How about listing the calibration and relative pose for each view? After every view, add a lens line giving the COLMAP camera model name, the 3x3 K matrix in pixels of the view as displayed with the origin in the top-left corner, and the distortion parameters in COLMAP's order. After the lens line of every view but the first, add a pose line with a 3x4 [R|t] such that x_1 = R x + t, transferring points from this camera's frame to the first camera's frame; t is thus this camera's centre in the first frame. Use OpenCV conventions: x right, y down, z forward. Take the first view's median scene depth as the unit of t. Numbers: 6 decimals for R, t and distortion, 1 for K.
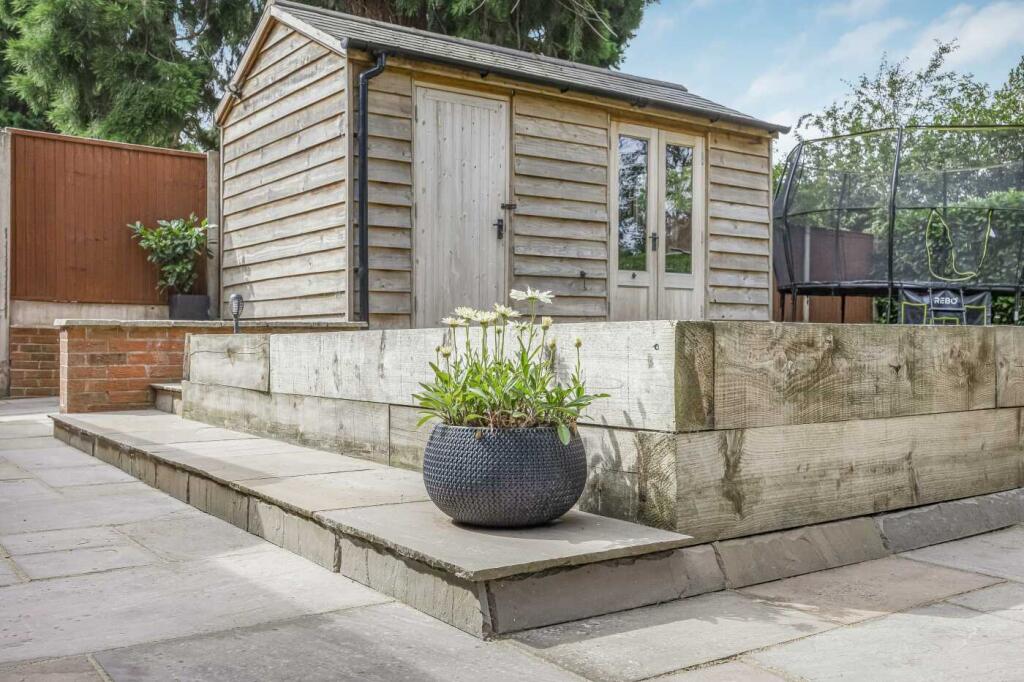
lens RADIAL K [[975.0, 0, 516.3], [0, 975.0, 345.5], [0, 0, 1]] dist [0.004634, 0.000000]
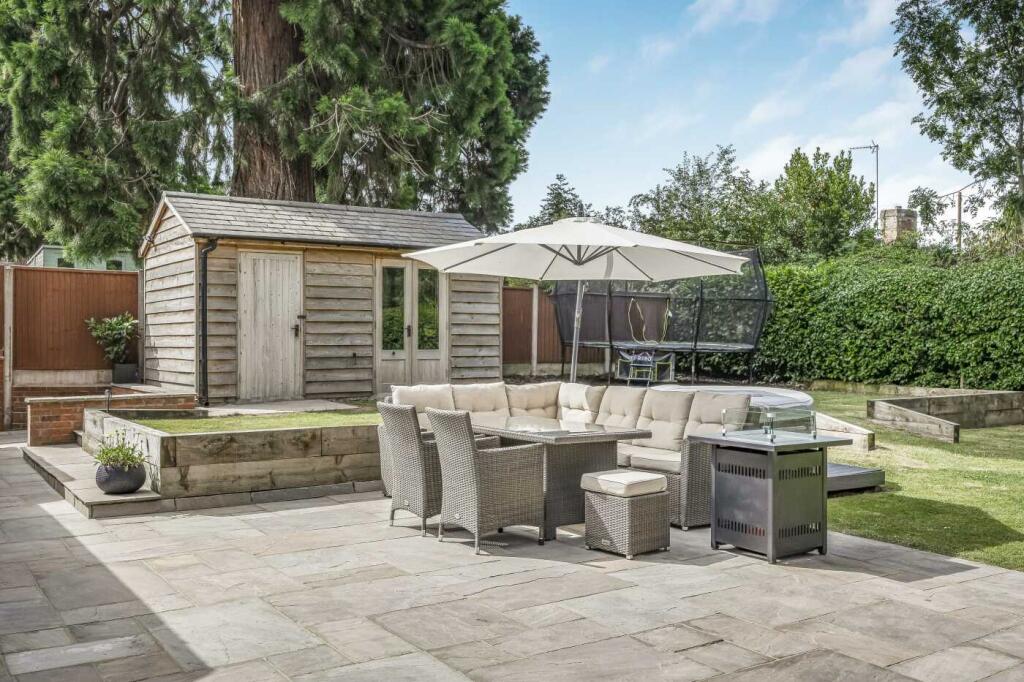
lens RADIAL K [[975.0, 0, 508.2], [0, 975.0, 336.1], [0, 0, 1]] dist [0.004634, 0.000000]
pose [[0.999228, -0.002809, -0.039177, 0.409700], [0.002420, 0.999947, -0.009974, -0.091944], [0.039203, 0.009872, 0.999183, -0.658279]]
